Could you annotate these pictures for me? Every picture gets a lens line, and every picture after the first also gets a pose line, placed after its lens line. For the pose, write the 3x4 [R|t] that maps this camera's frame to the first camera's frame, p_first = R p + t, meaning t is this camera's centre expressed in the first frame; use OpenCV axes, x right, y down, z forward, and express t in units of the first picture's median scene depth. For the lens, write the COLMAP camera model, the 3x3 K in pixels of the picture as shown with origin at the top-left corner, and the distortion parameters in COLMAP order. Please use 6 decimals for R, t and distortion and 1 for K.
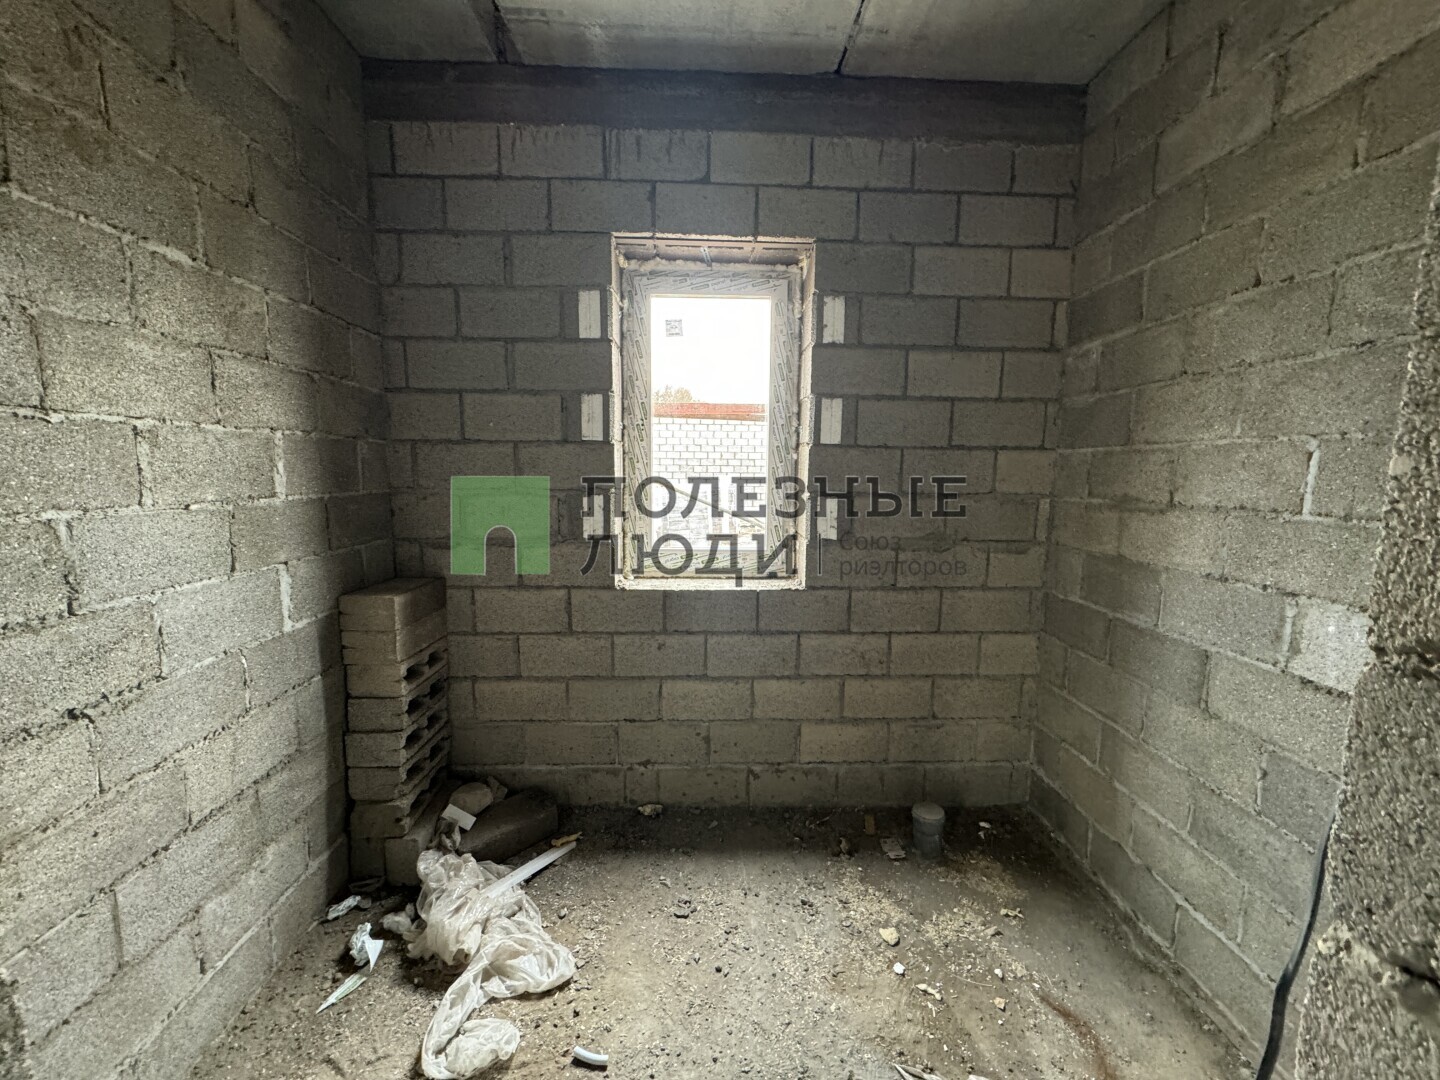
lens RADIAL K [[572.4, 0, 715.9], [0, 572.4, 539.9], [0, 0, 1]] dist [-0.004345, 0.000603]
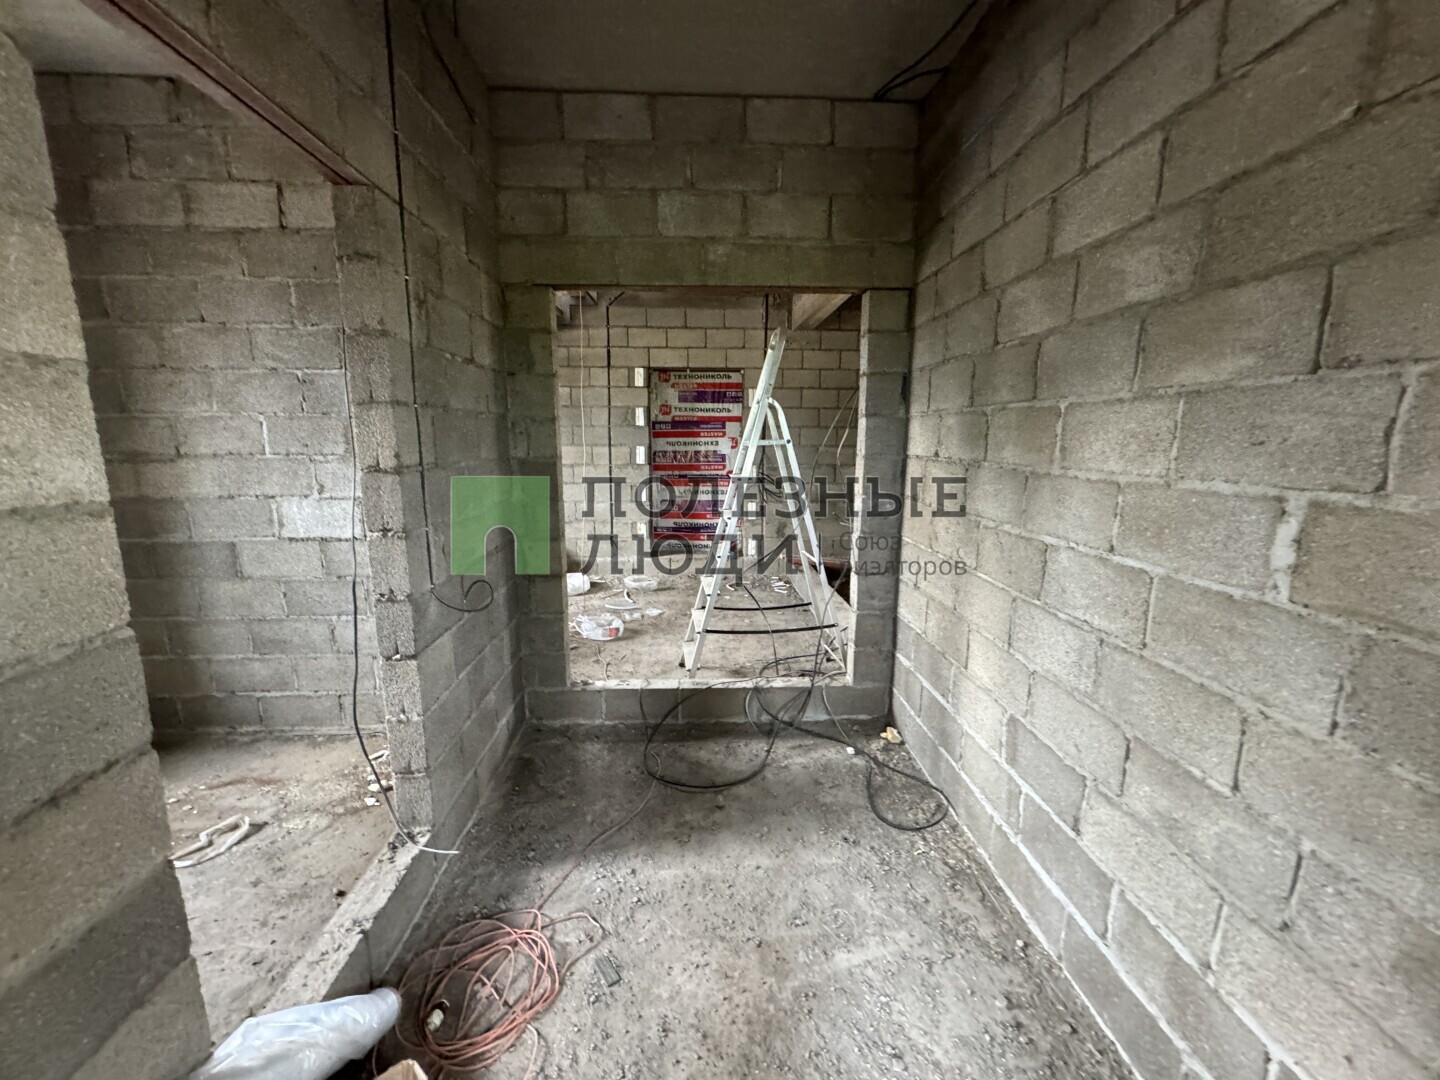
lens RADIAL K [[572.4, 0, 716.8], [0, 572.4, 540.4], [0, 0, 1]] dist [-0.004345, 0.000603]
pose [[-0.015990, -0.188200, 0.982001, -0.816437], [0.124363, 0.974125, 0.188715, 0.054118], [-0.992108, 0.125142, 0.007829, -0.421253]]
